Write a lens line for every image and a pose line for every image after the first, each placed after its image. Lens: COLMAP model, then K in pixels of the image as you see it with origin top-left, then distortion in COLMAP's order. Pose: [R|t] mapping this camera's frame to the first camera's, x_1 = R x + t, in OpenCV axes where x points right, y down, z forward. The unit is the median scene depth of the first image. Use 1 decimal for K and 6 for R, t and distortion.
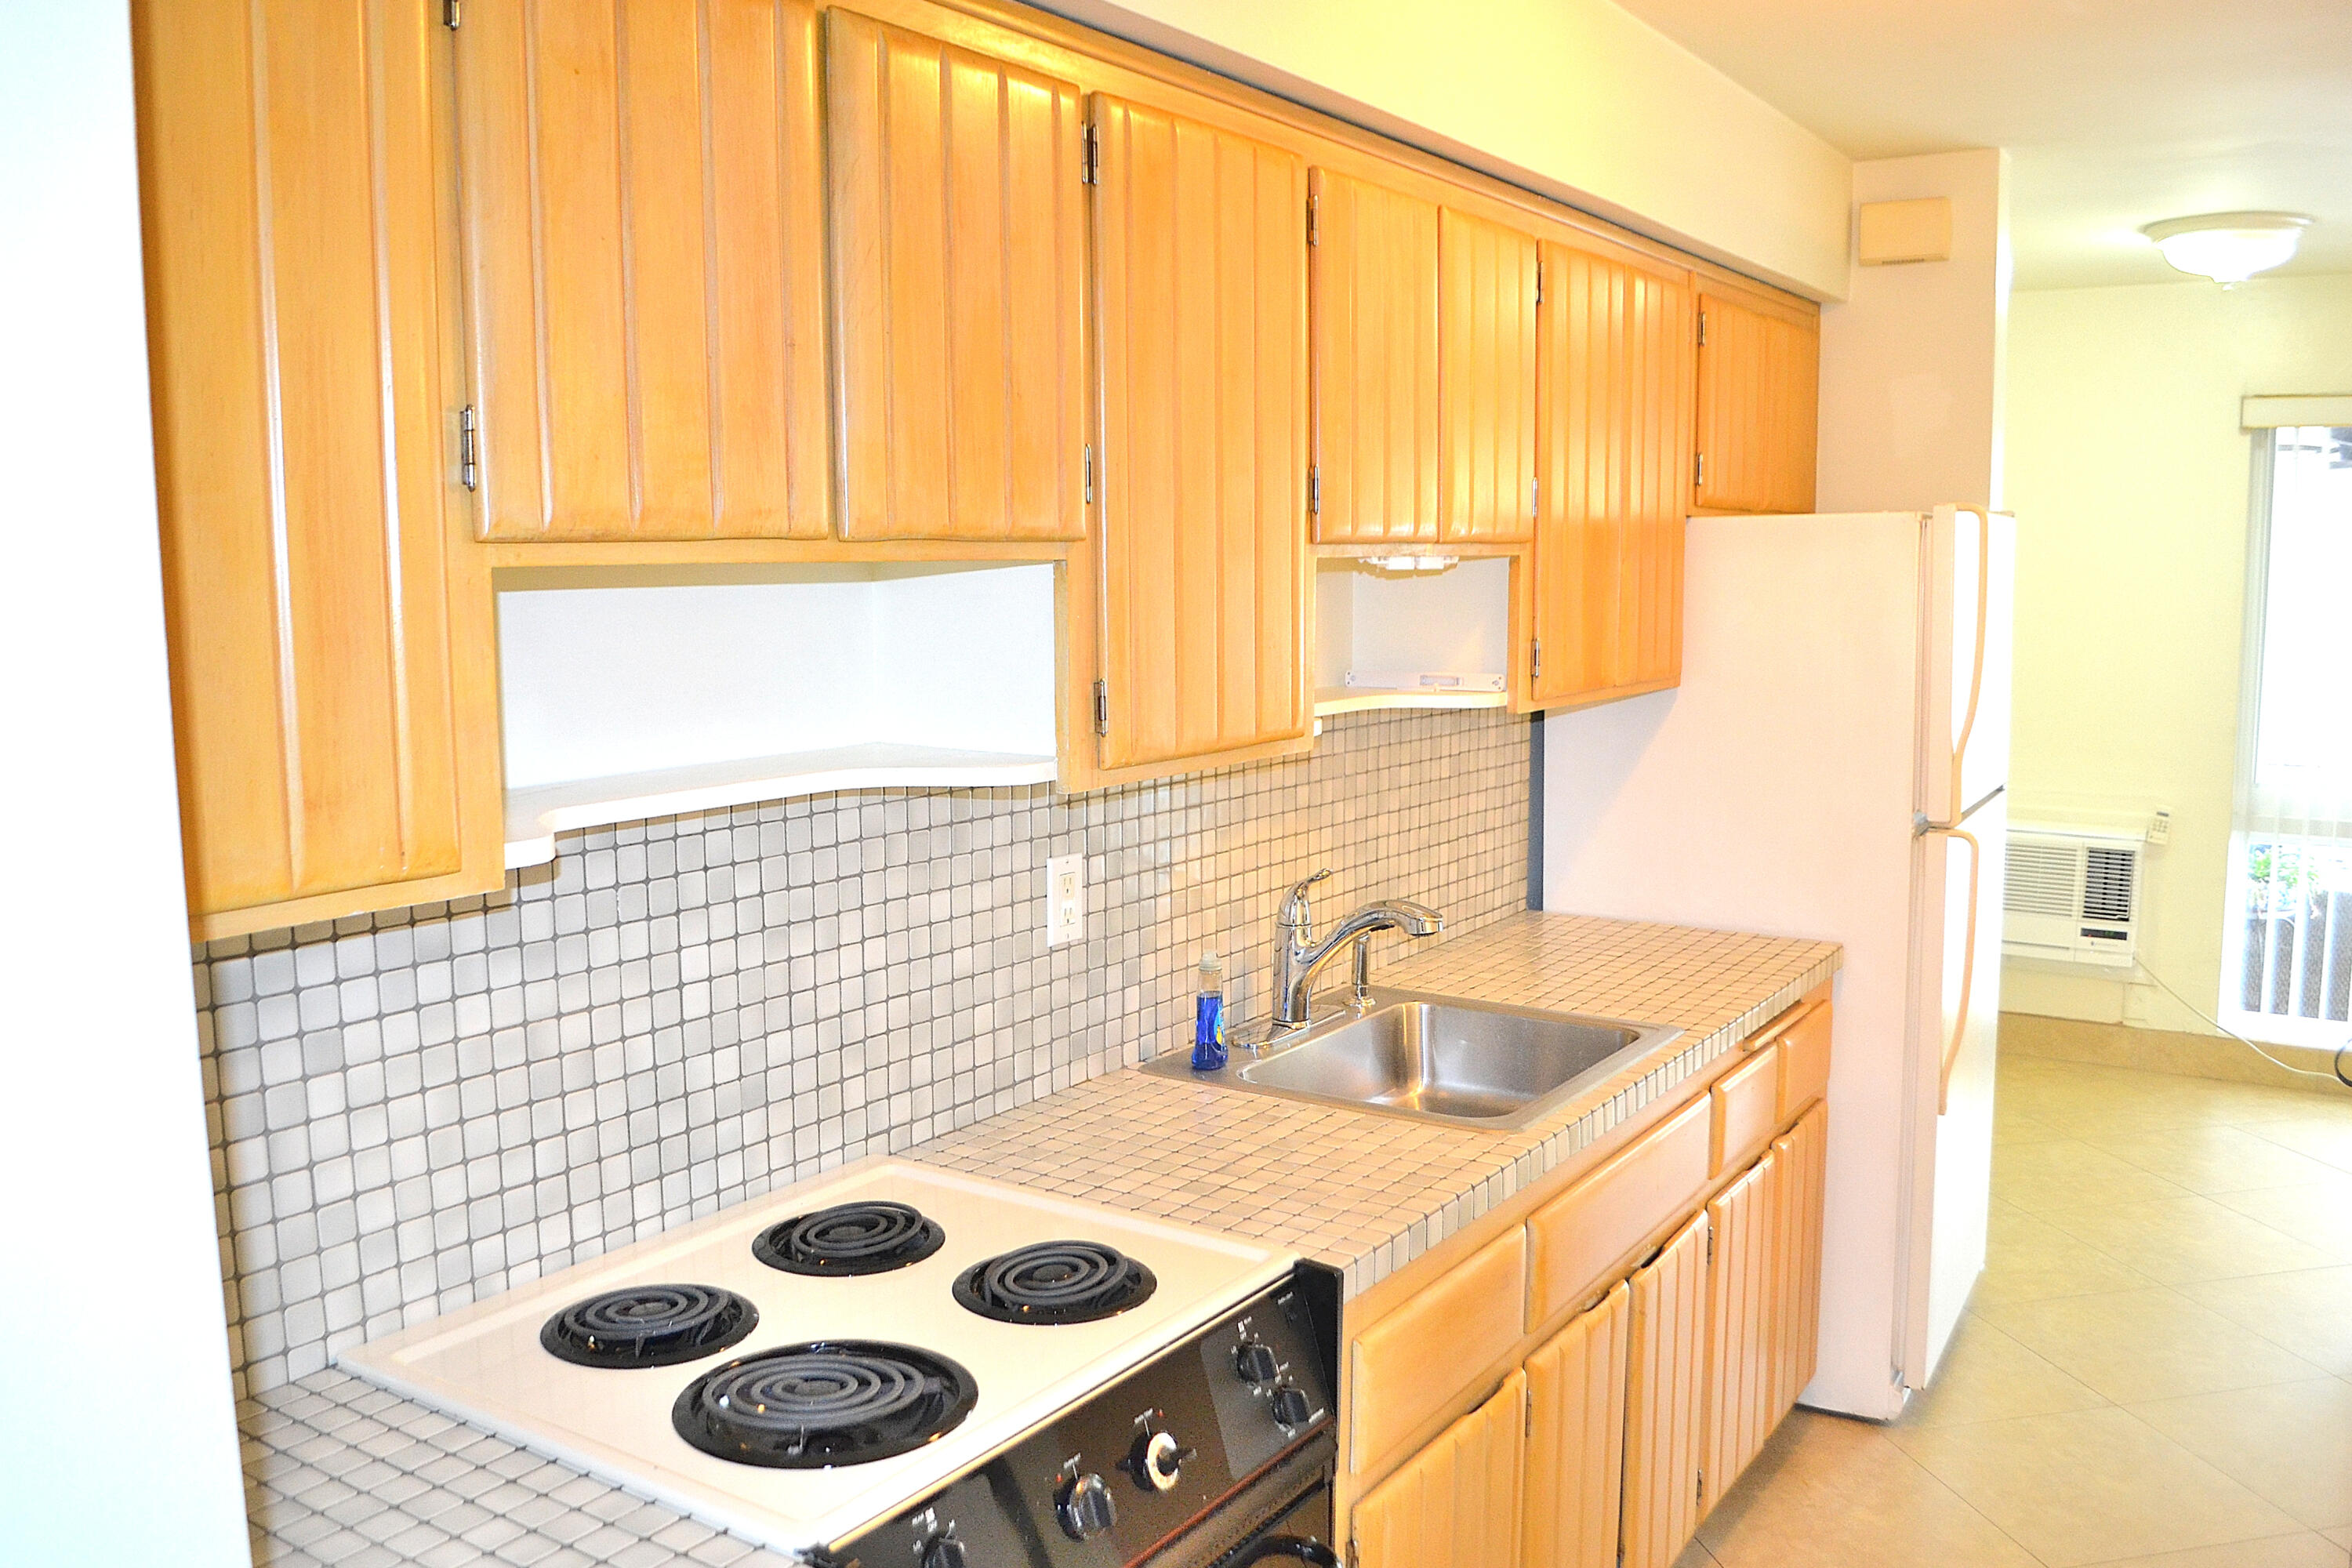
lens RADIAL K [[1934.1, 0, 1174.8], [0, 1934.1, 794.3], [0, 0, 1]] dist [-0.063660, 0.003692]
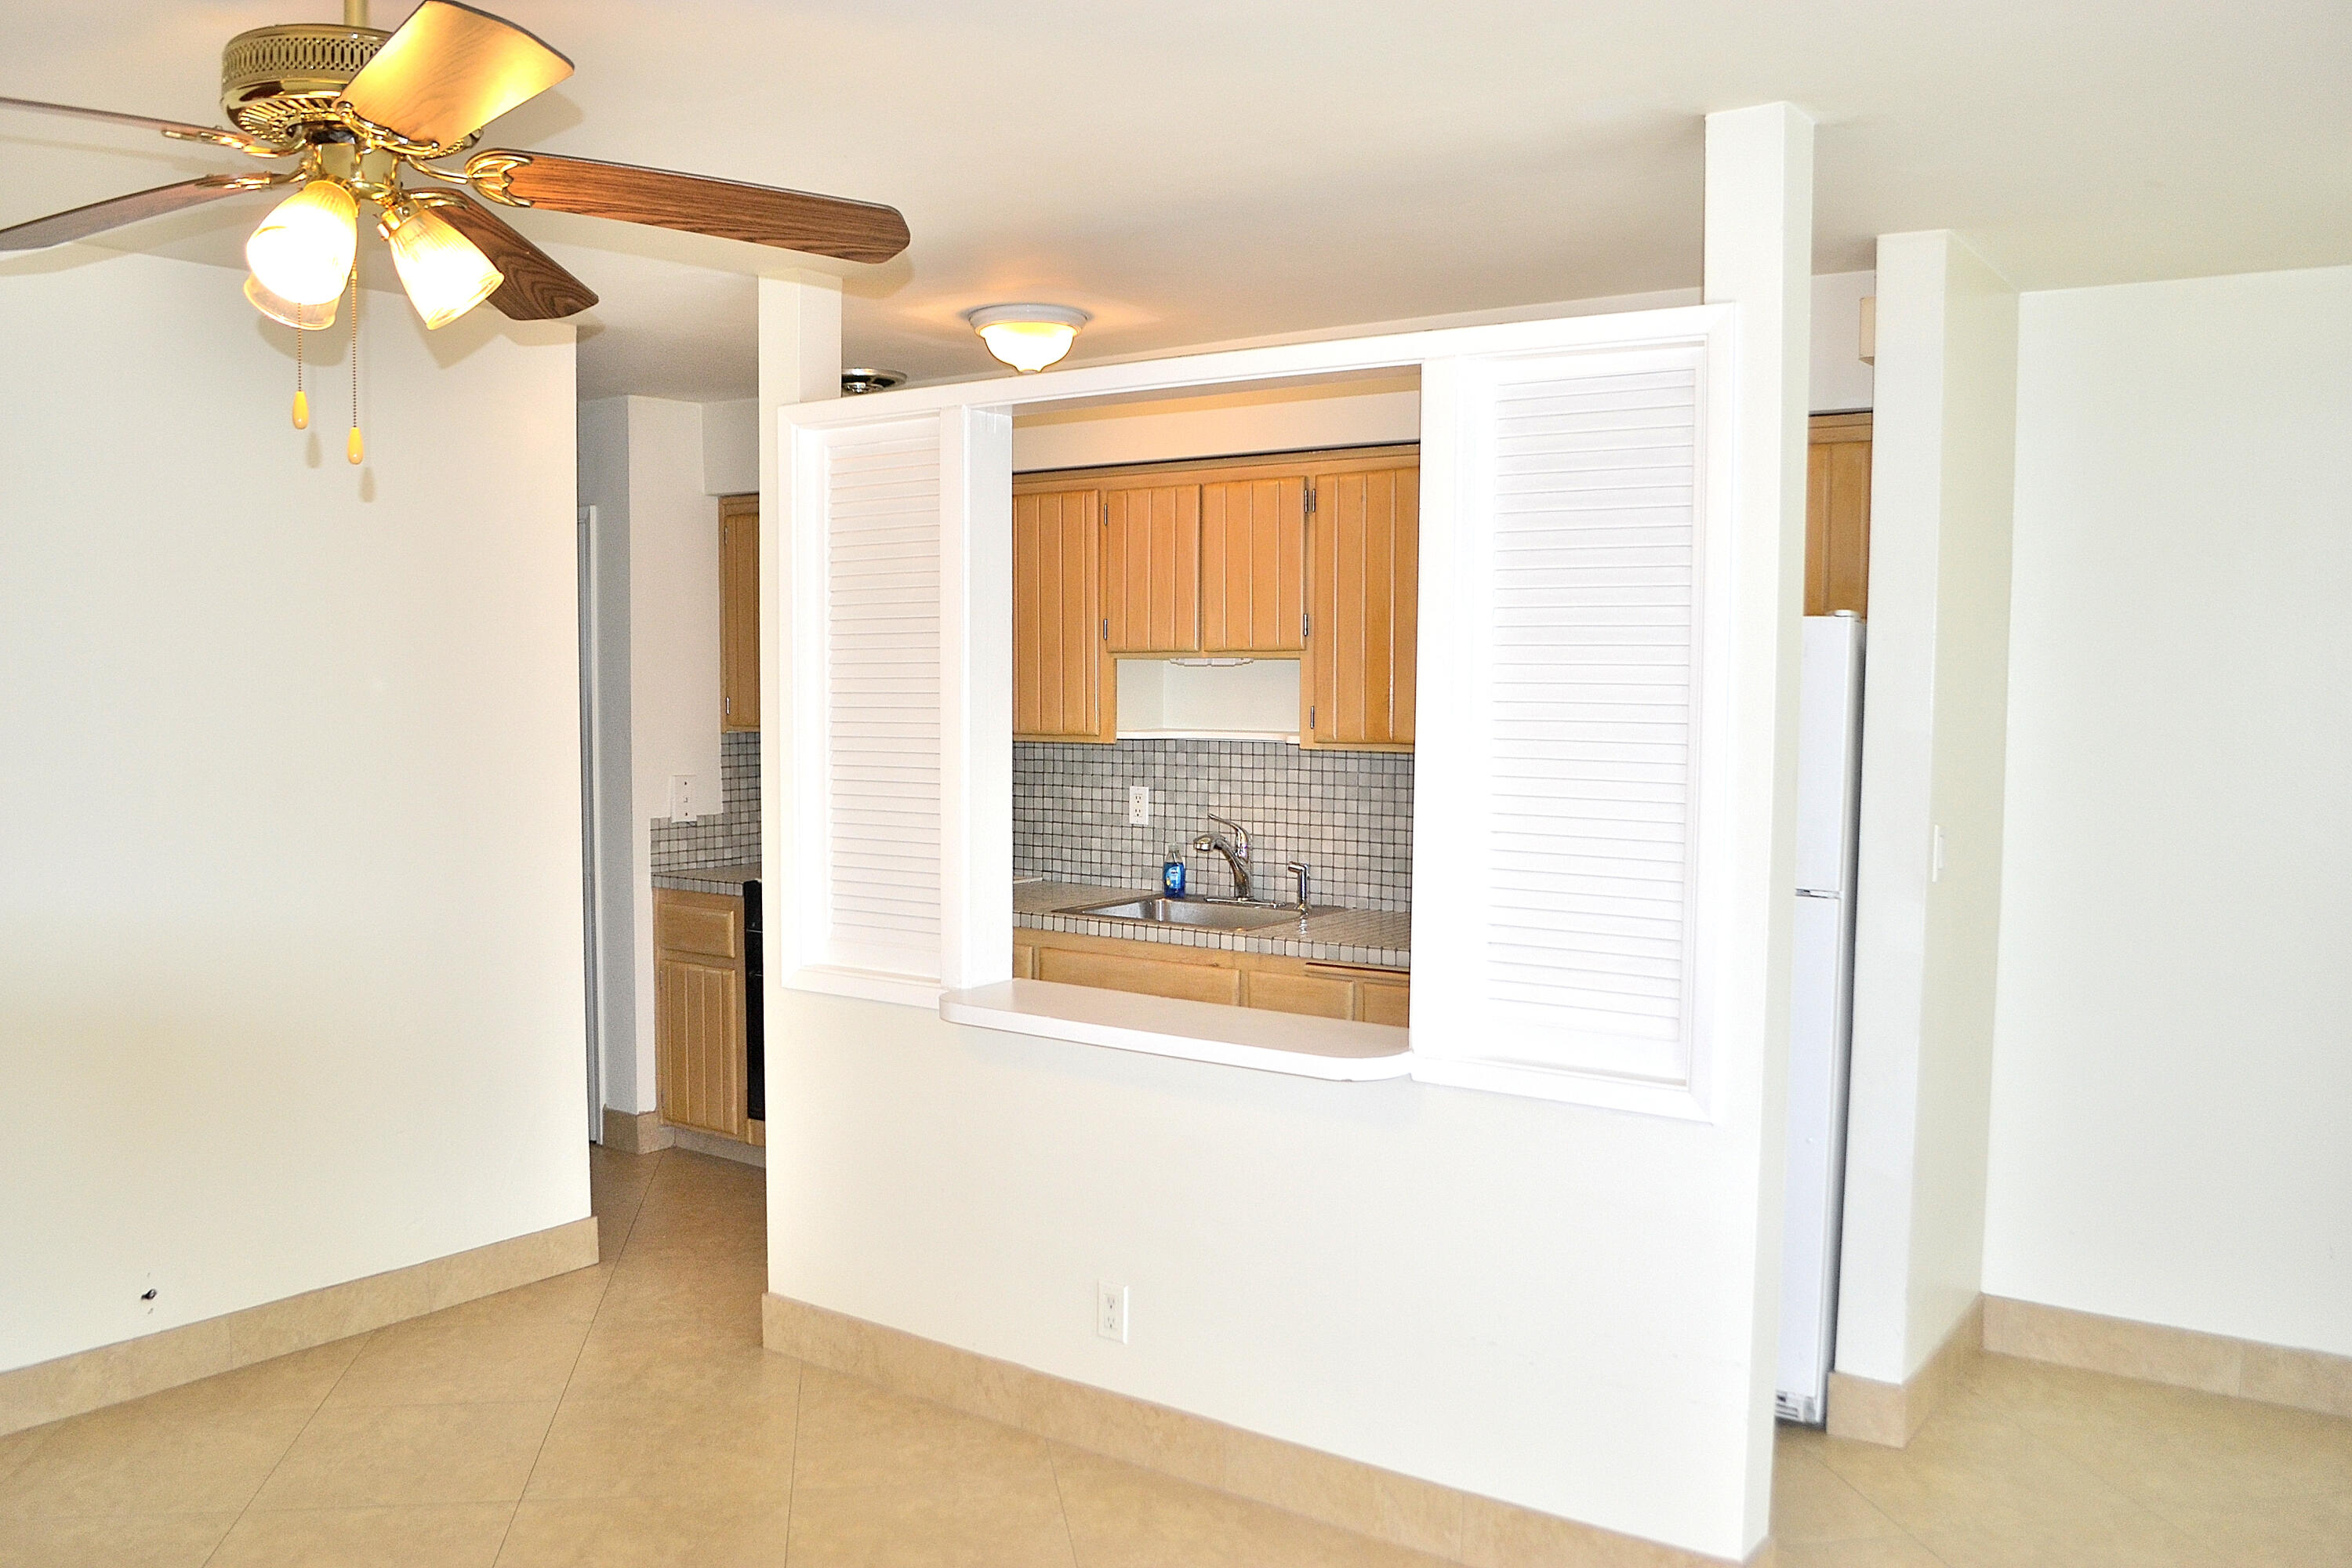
lens RADIAL K [[1934.1, 0, 1174.8], [0, 1934.1, 794.3], [0, 0, 1]] dist [-0.063660, 0.003692]
pose [[-0.047587, 0.070046, -0.996408, 2.316355], [-0.123753, 0.989439, 0.075467, -0.143218], [0.991171, 0.126900, -0.038416, 1.164818]]
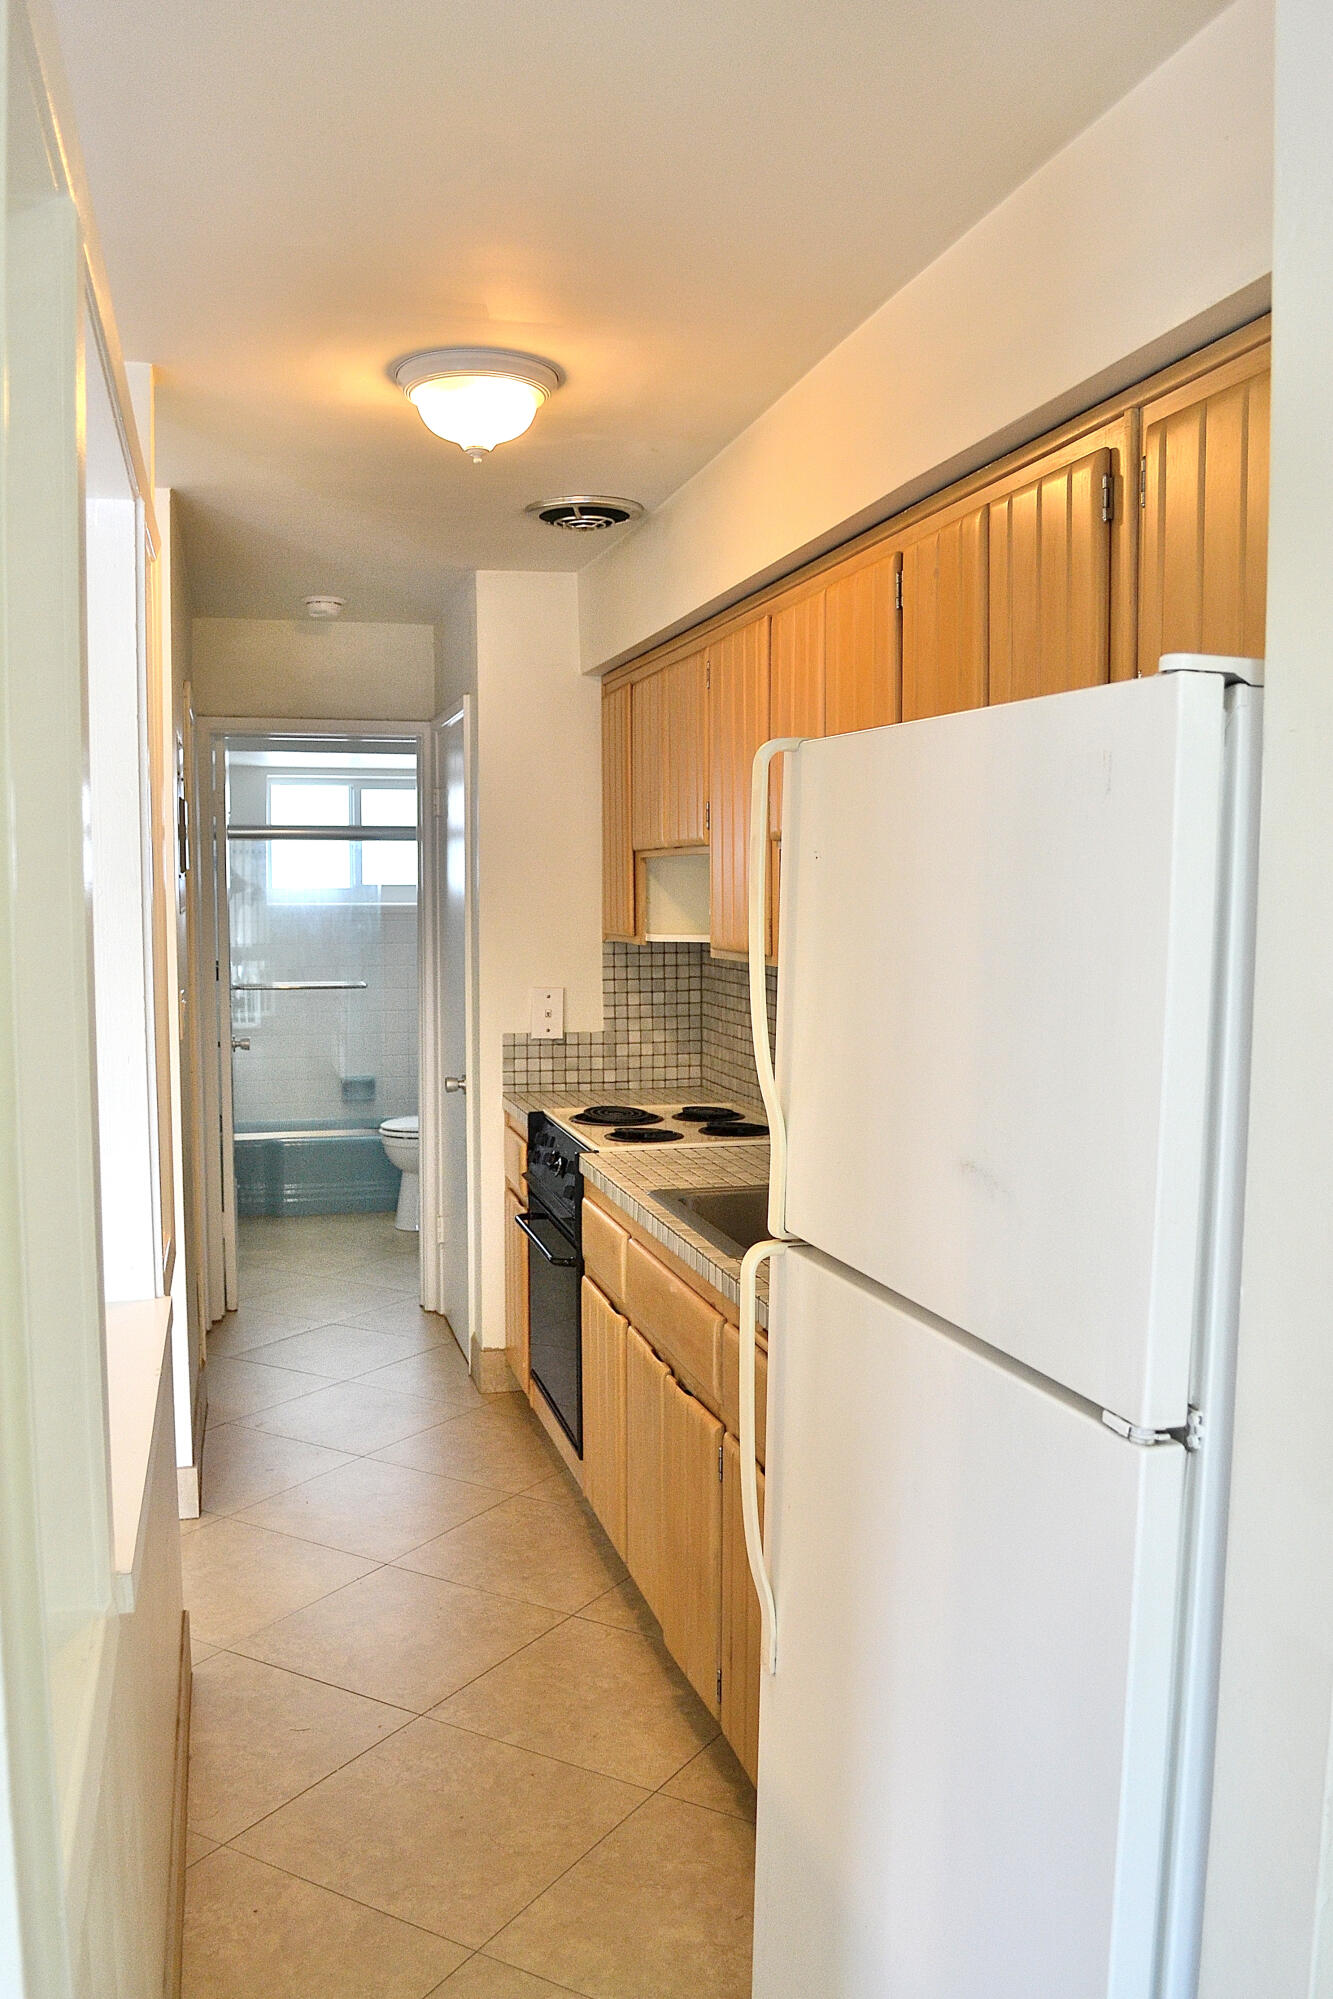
lens RADIAL K [[1713.0, 0, 668.5], [0, 1713.0, 1040.0], [0, 0, 1]] dist [-0.038672, -0.001210]
pose [[-0.664336, 0.073676, -0.743794, 1.263966], [-0.087244, 0.980684, 0.175065, -0.204800], [0.742324, 0.181193, -0.645076, 1.852529]]
